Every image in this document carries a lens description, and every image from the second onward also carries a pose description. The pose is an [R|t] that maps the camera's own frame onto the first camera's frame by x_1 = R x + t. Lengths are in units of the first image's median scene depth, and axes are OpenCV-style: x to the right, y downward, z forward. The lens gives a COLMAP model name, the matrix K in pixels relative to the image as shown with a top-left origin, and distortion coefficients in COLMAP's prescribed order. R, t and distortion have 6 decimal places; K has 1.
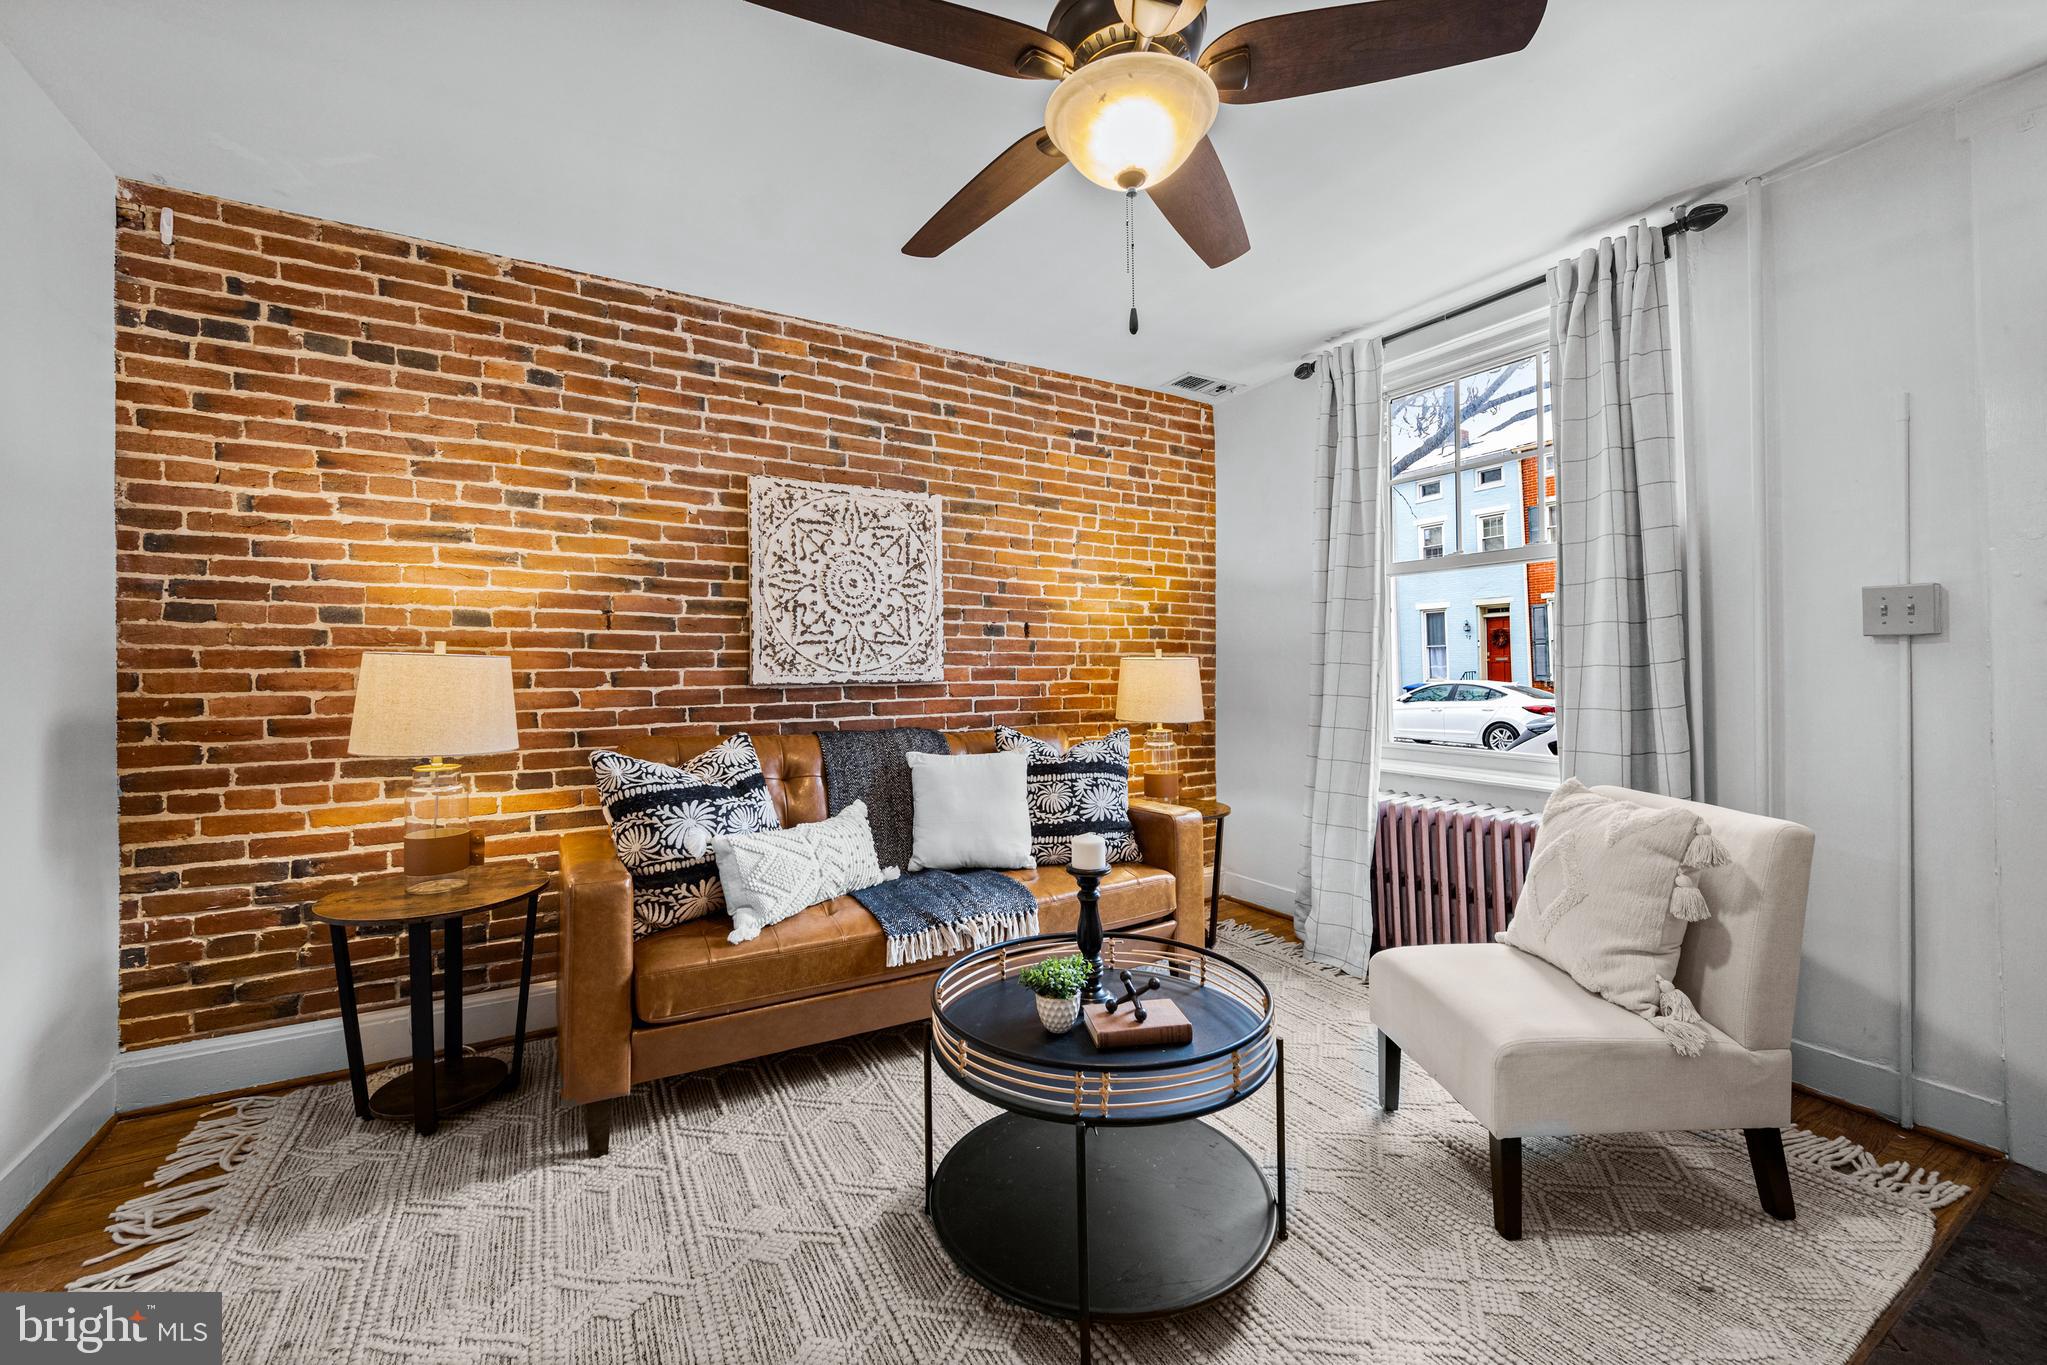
lens RADIAL K [[820.9, 0, 1024.2], [0, 820.9, 661.0], [0, 0, 1]] dist [0.002350, -0.005119]
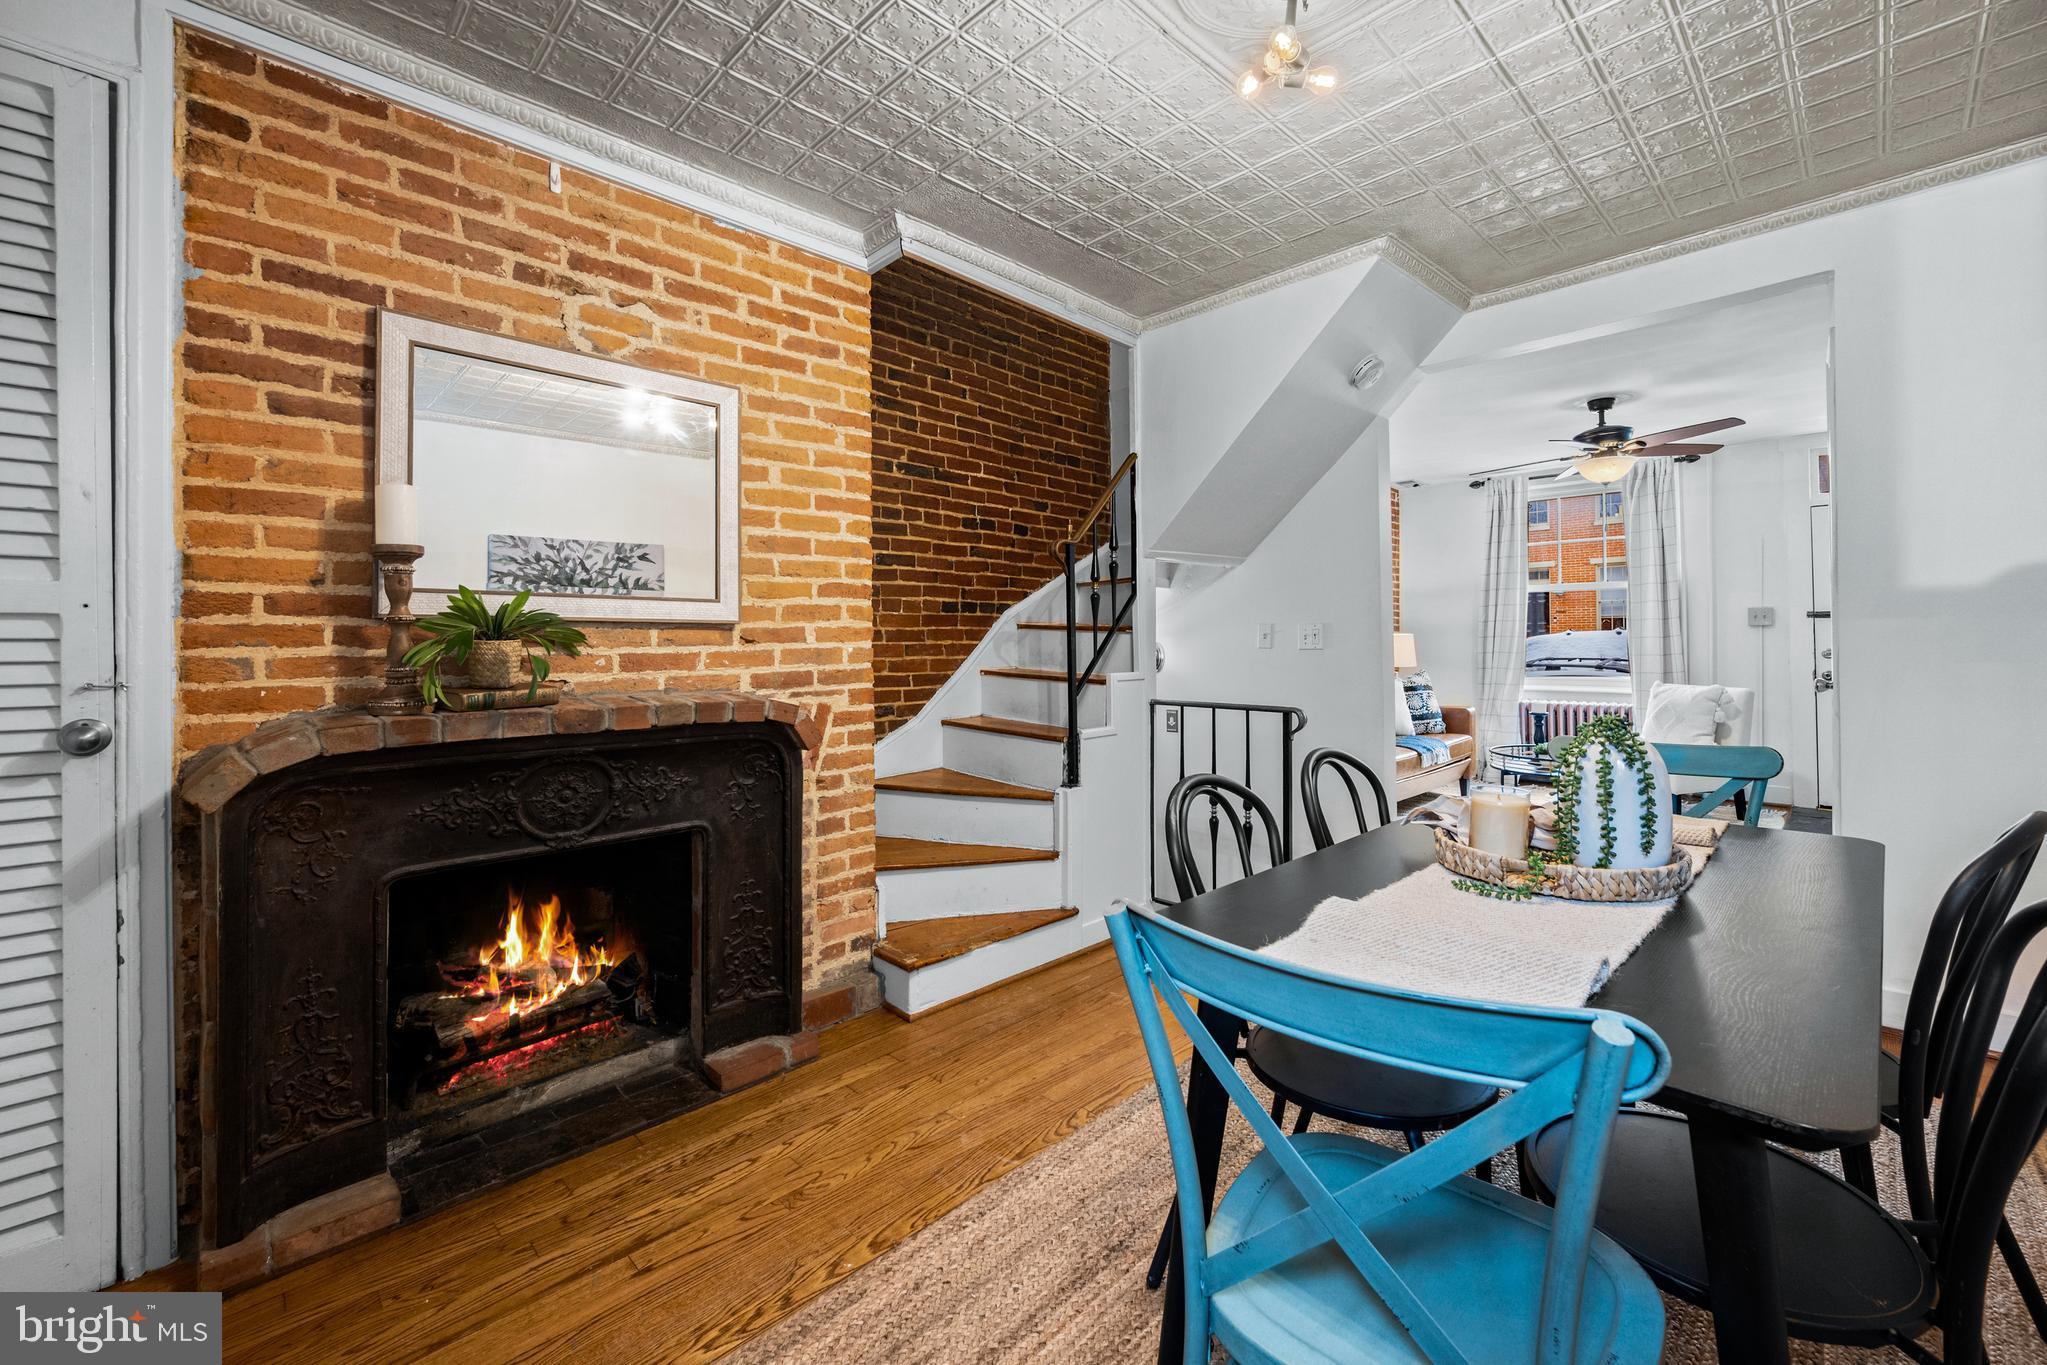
lens RADIAL K [[836.6, 0, 1034.2], [0, 836.6, 635.4], [0, 0, 1]] dist [-0.000587, -0.000436]
pose [[0.968764, -0.000679, 0.247982, -1.464049], [0.000933, 0.999999, -0.000908, 0.001041], [-0.247981, 0.001111, 0.968764, -0.821780]]
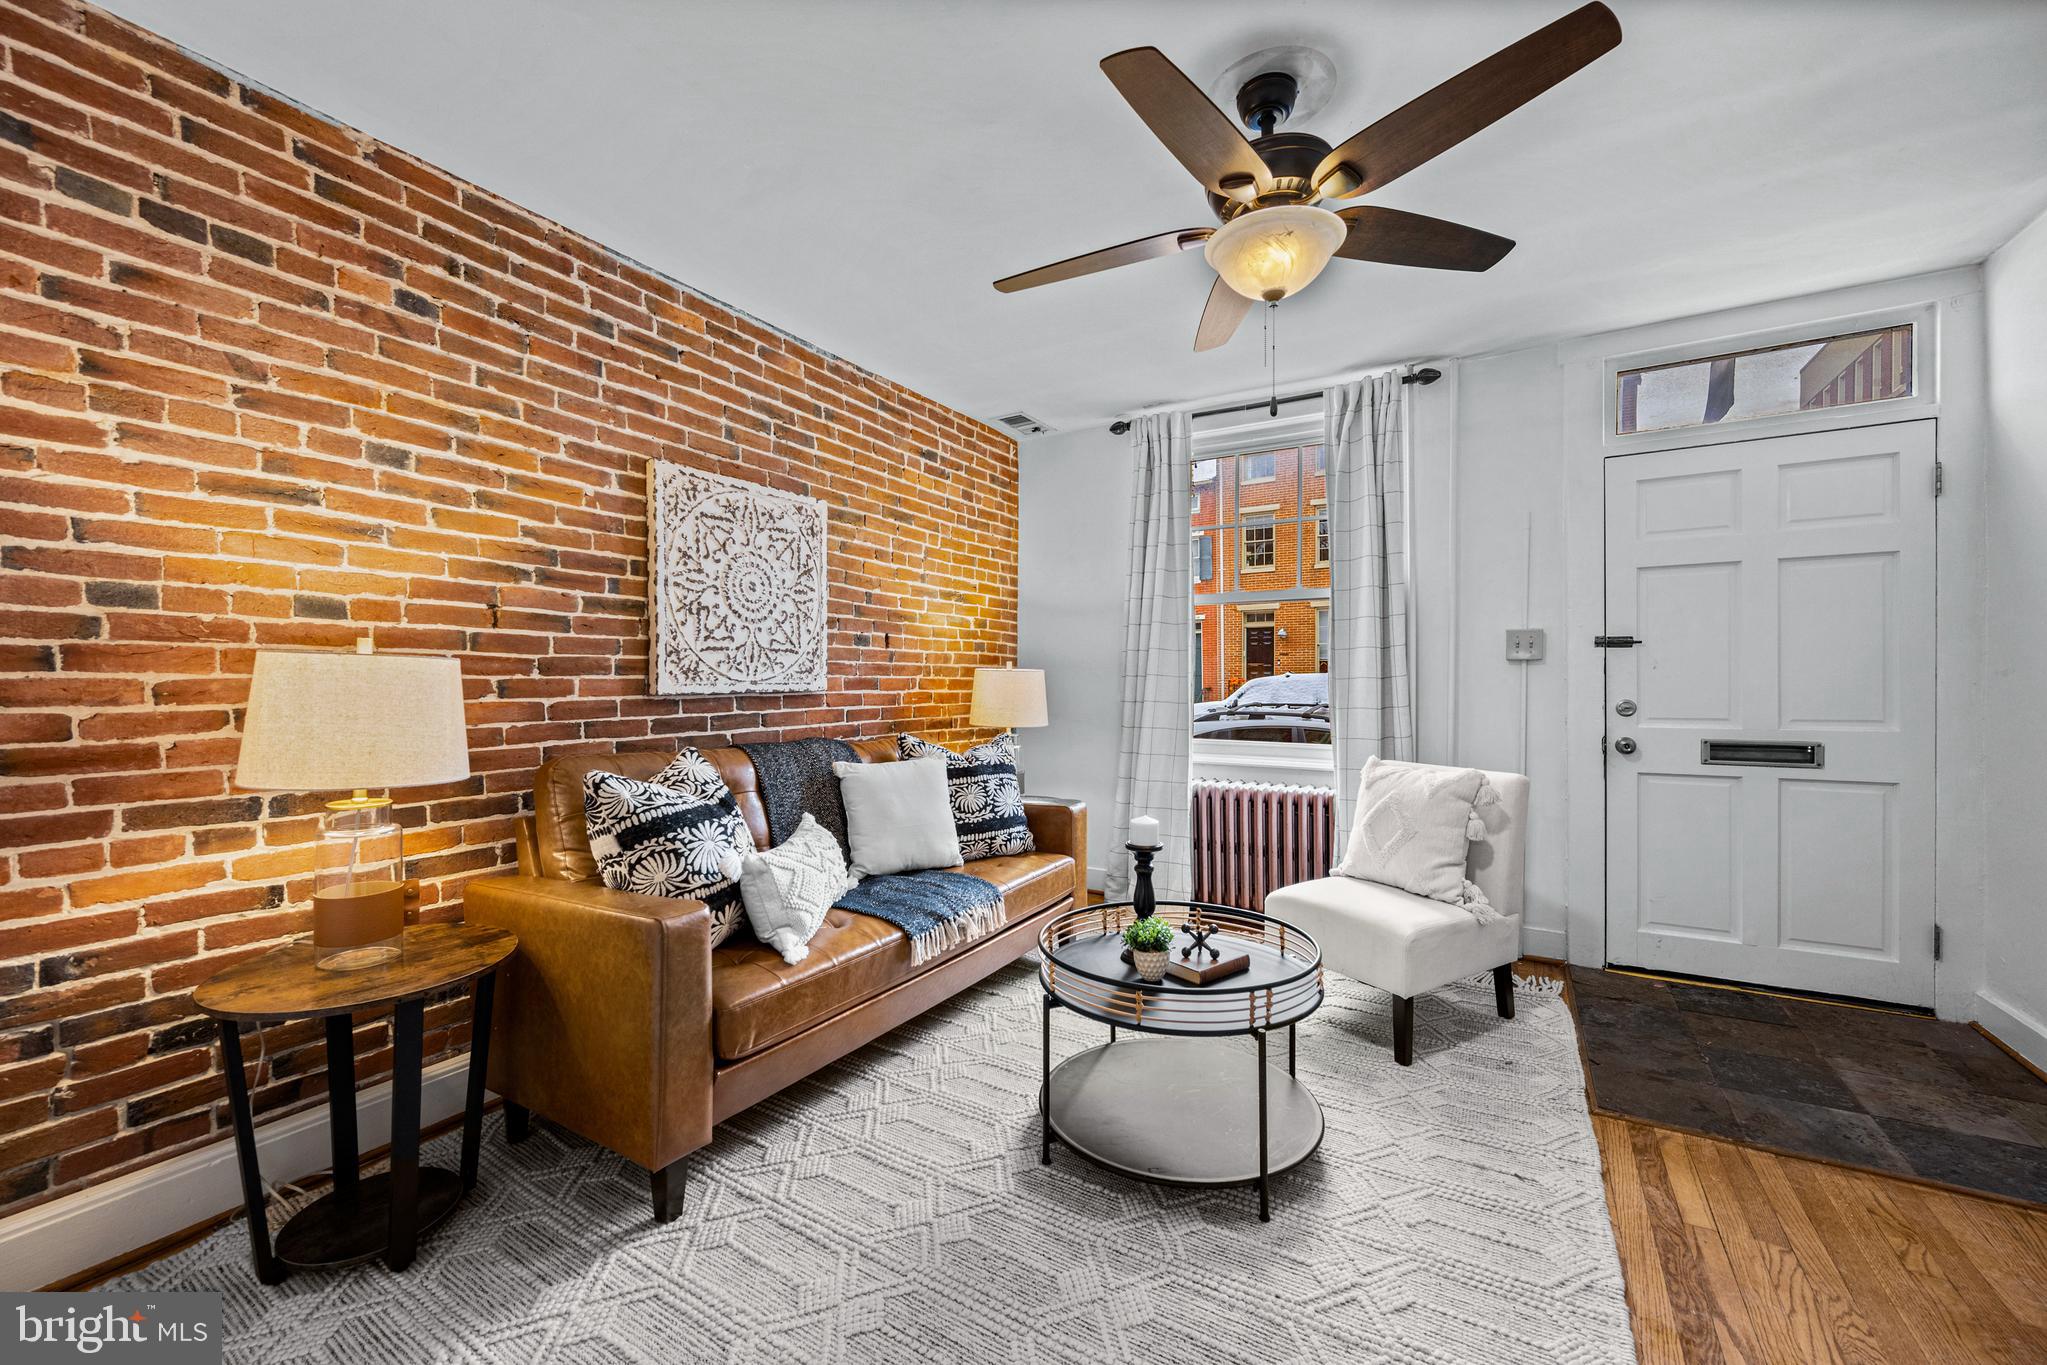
lens RADIAL K [[818.4, 0, 1027.7], [0, 818.4, 686.8], [0, 0, 1]] dist [-0.001995, 0.000027]
pose [[0.876839, -0.000263, 0.480784, -0.431567], [-0.007696, 0.999864, 0.014583, 0.004306], [-0.480722, -0.016487, 0.876718, 0.029823]]
